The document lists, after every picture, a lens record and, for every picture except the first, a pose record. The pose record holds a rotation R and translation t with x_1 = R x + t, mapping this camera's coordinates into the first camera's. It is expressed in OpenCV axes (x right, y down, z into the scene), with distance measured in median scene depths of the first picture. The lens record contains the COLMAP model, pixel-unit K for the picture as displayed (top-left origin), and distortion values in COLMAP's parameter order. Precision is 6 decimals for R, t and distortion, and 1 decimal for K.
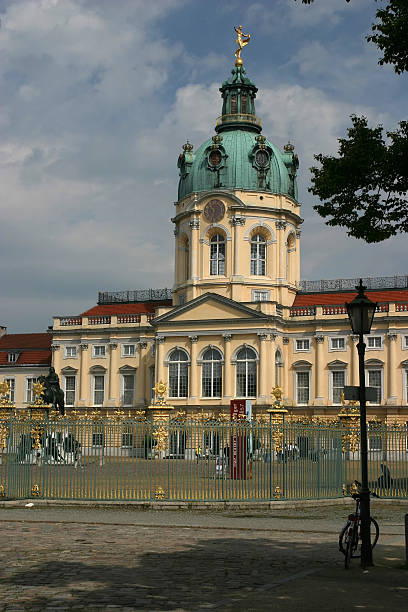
lens RADIAL K [[1044.4, 0, 204.0], [0, 1044.4, 306.0], [0, 0, 1]] dist [0.002280, 0.041376]
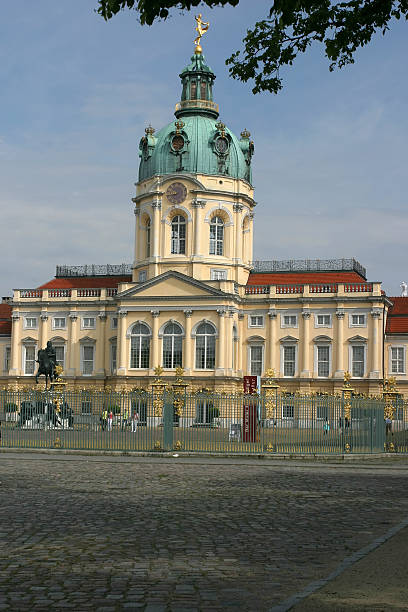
lens RADIAL K [[1097.9, 0, 204.0], [0, 1097.9, 306.0], [0, 0, 1]] dist [0.034827, 0.063659]
pose [[0.994750, 0.018249, 0.100695, -0.072222], [-0.021707, 0.999208, 0.033355, -0.014532], [-0.100007, -0.035366, 0.994358, -0.113886]]
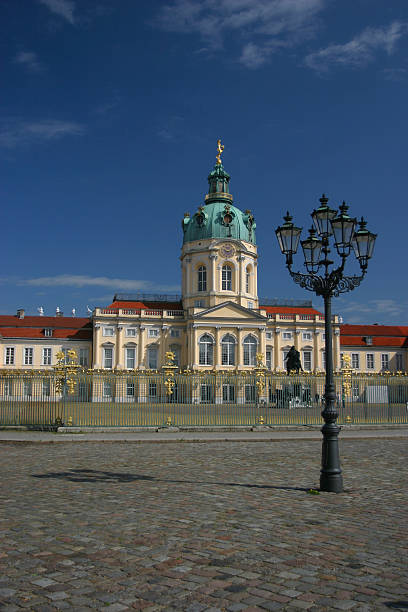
lens RADIAL K [[581.4, 0, 204.0], [0, 581.4, 306.0], [0, 0, 1]] dist [-0.035740, 0.005431]
pose [[0.809173, 0.077342, 0.582458, -0.541126], [-0.072354, 0.996870, -0.031854, 0.026236], [-0.583099, -0.016368, 0.812236, 0.283582]]
